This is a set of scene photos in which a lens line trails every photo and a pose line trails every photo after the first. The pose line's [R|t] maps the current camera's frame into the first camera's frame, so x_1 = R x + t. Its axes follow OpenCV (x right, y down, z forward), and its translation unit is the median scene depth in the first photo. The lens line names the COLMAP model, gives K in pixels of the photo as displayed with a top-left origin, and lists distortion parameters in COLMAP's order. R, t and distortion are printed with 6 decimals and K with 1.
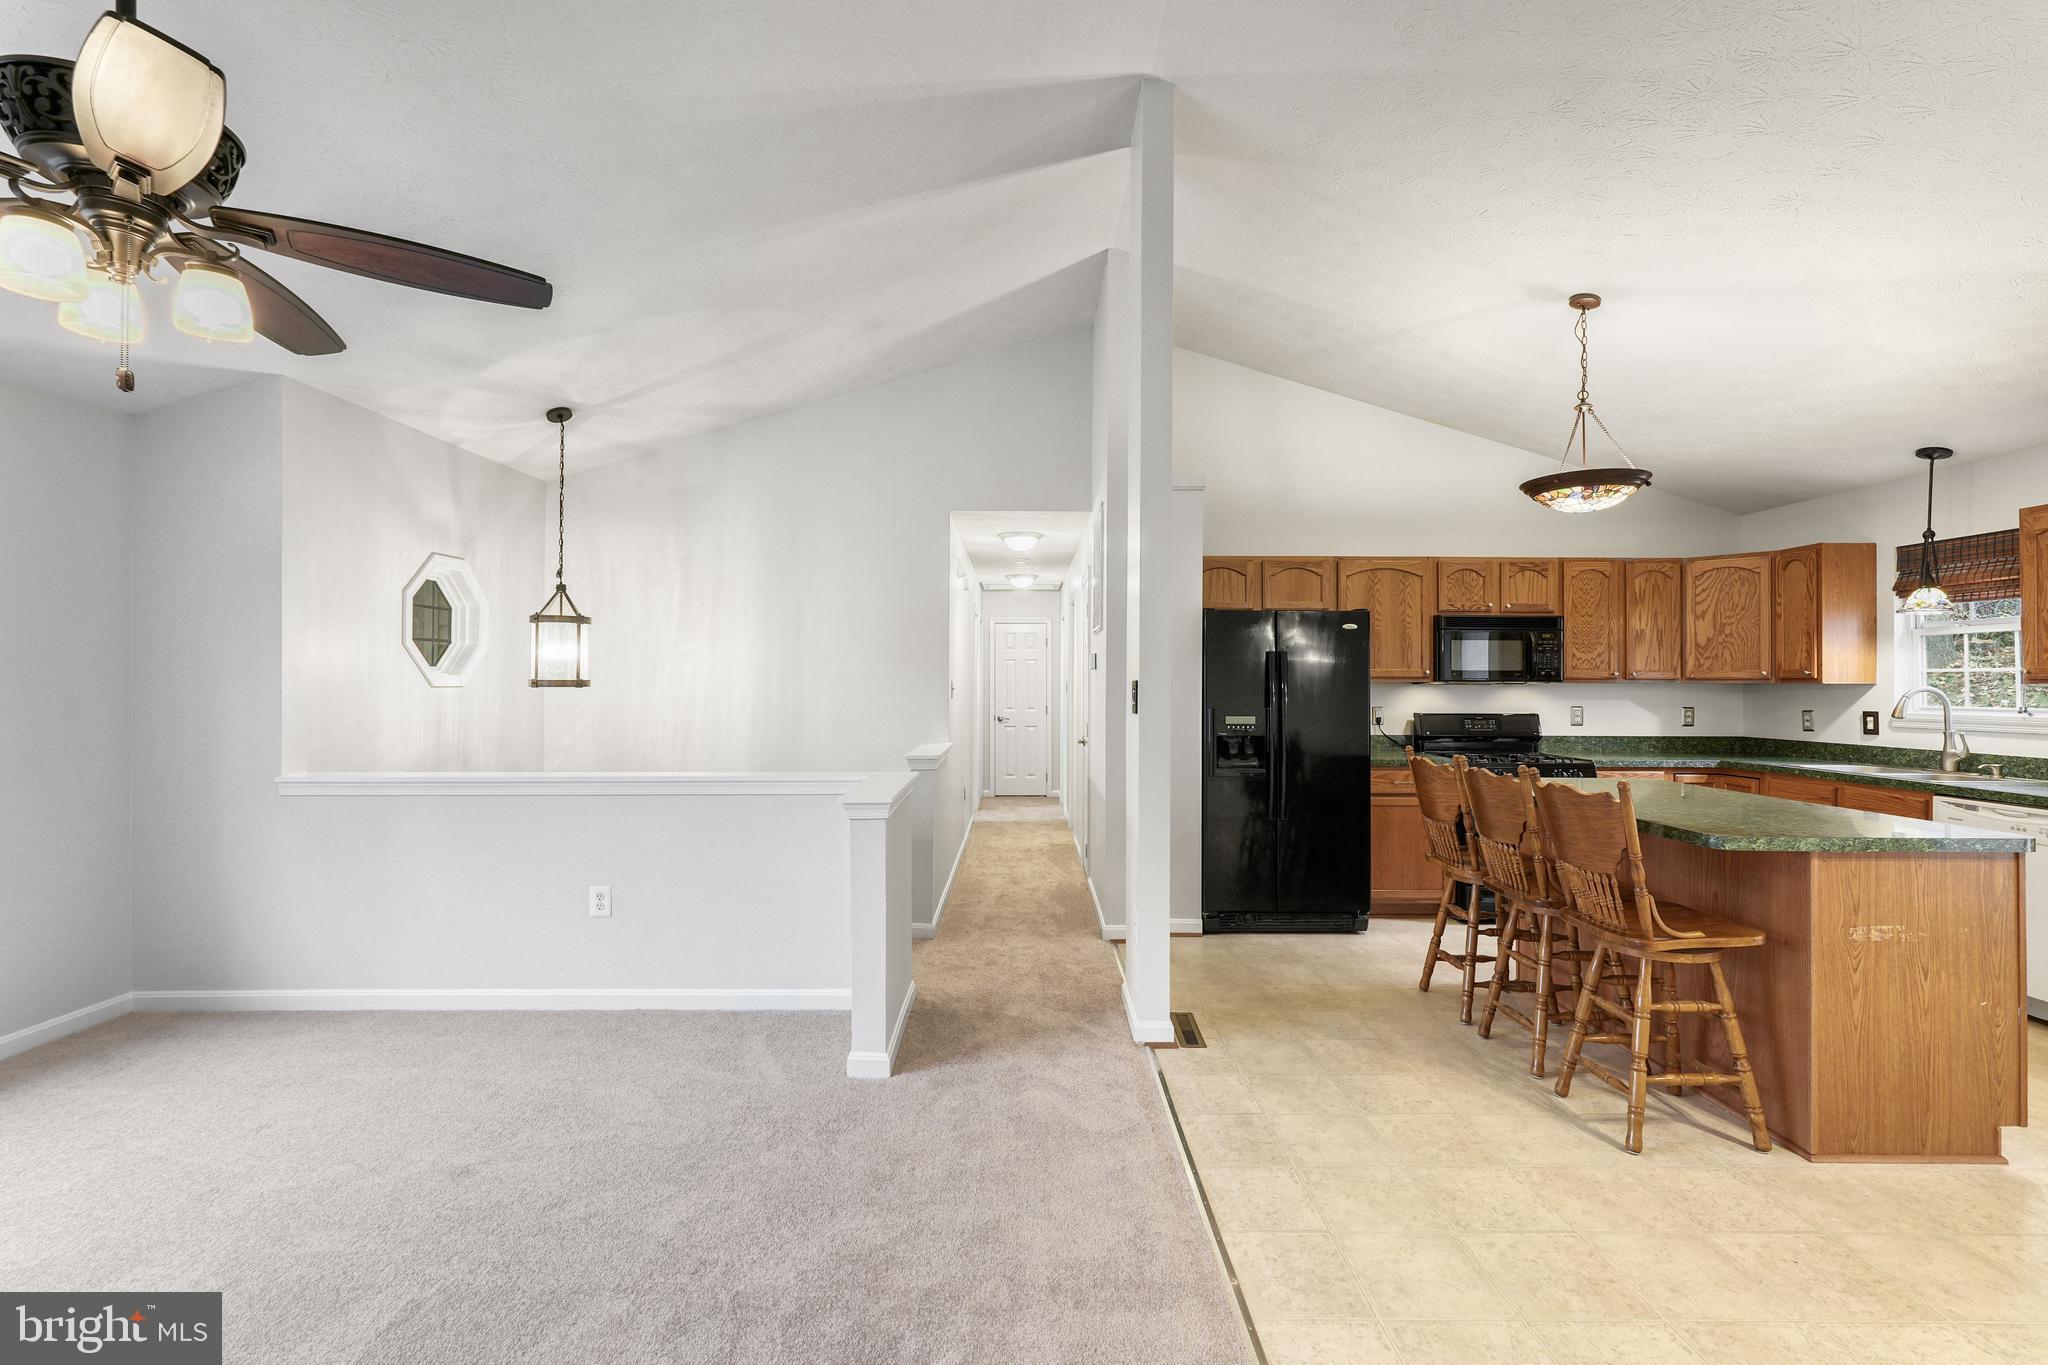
lens RADIAL K [[907.0, 0, 1023.7], [0, 907.0, 671.3], [0, 0, 1]] dist [-0.018073, 0.009740]
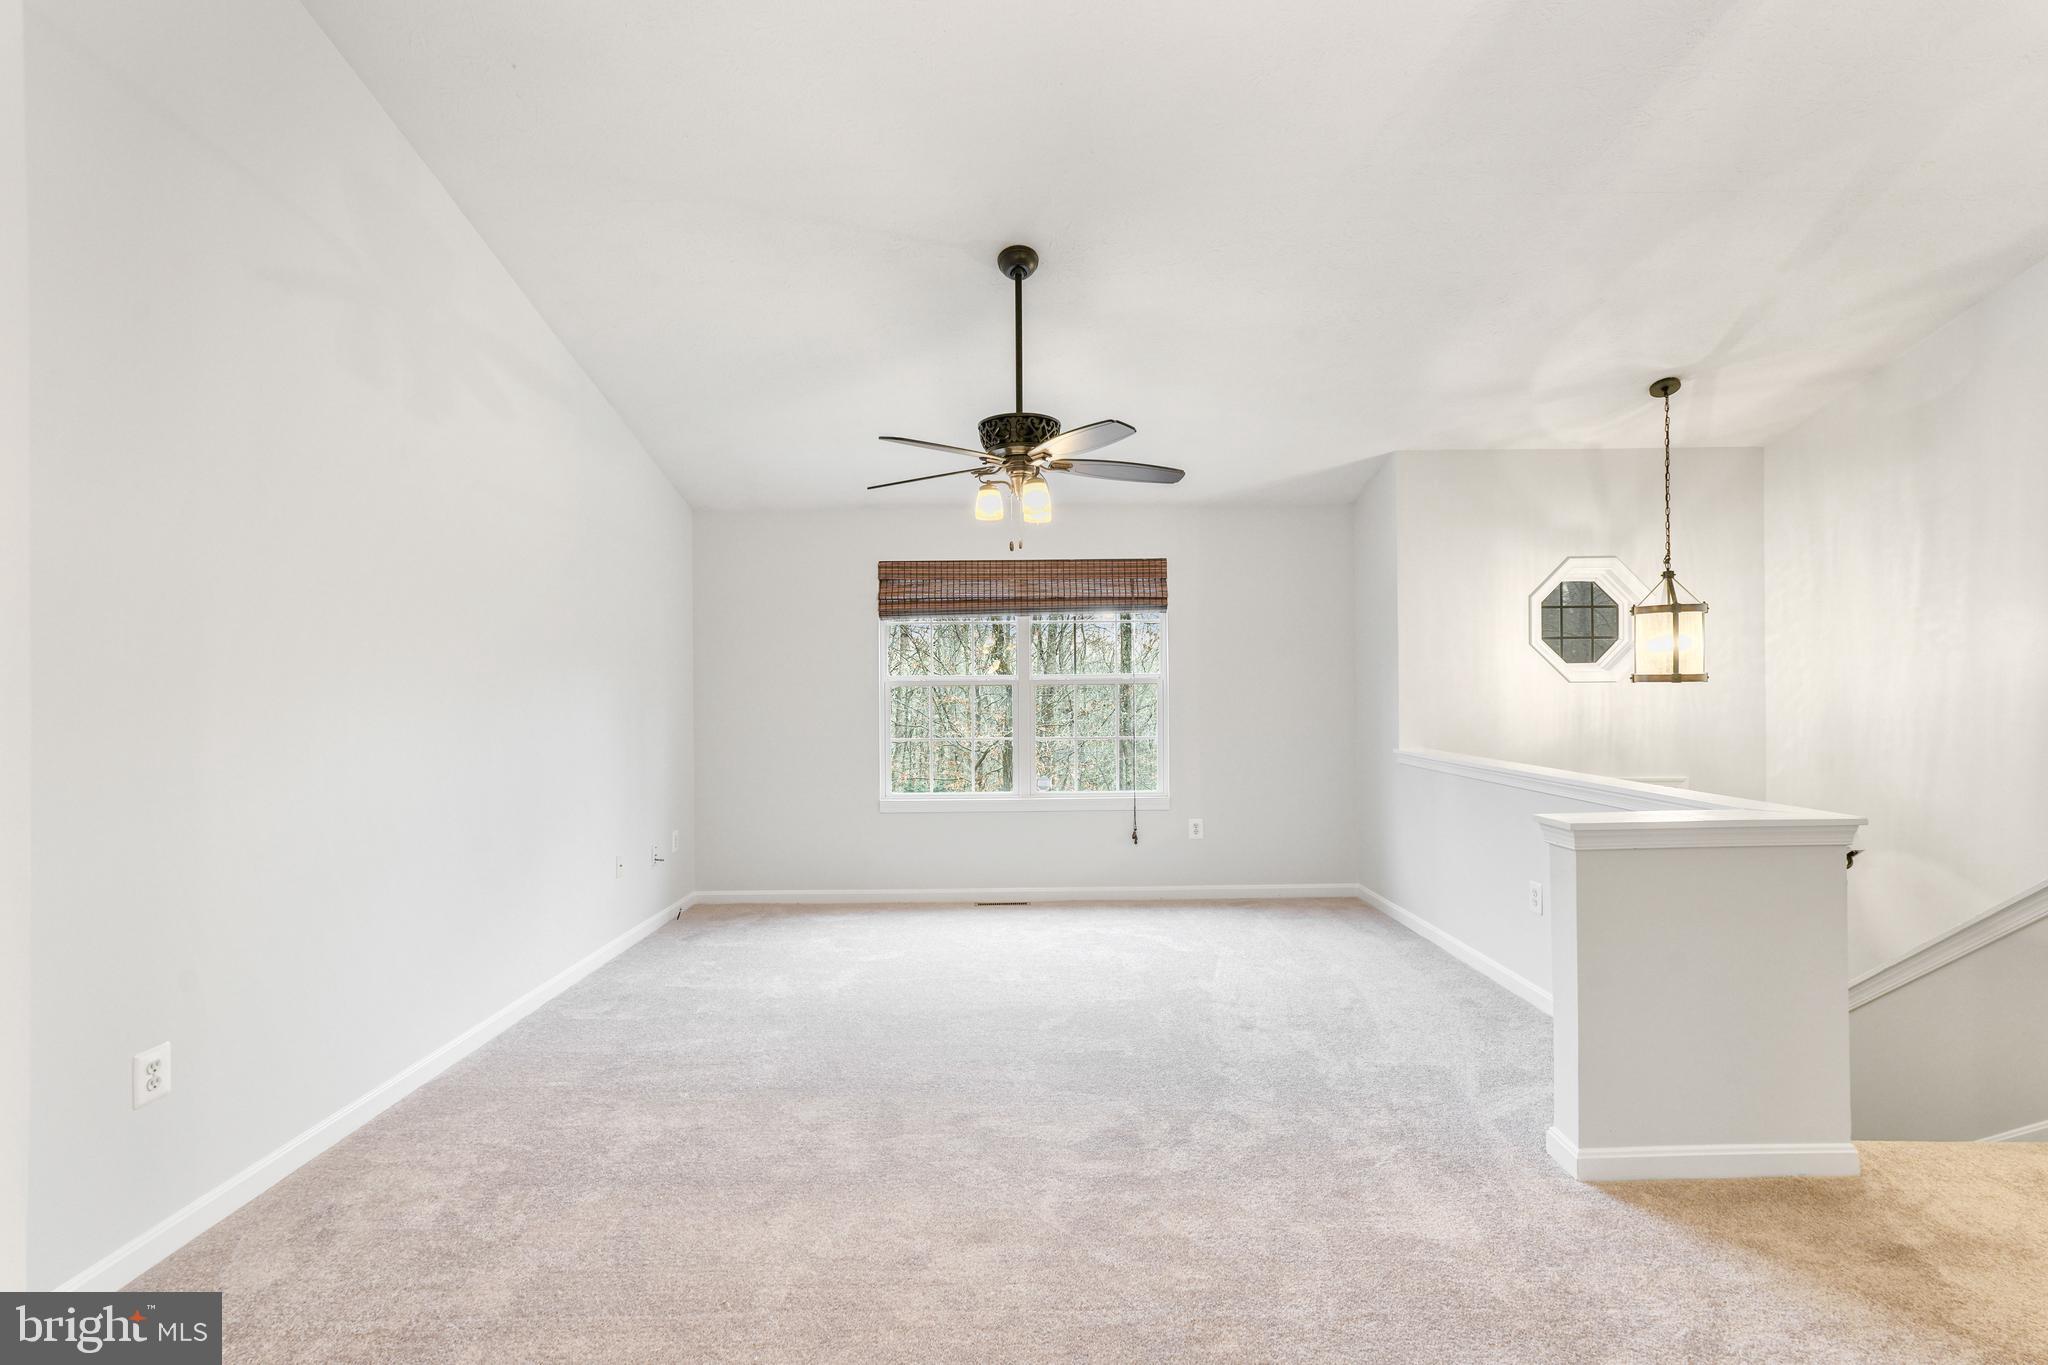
lens RADIAL K [[905.4, 0, 1021.3], [0, 905.4, 686.7], [0, 0, 1]] dist [-0.017525, 0.010329]
pose [[0.000531, 0.004211, -0.999991, 0.407066], [0.018151, 0.999826, 0.004220, 0.005884], [0.999835, -0.018153, 0.000454, 0.337281]]
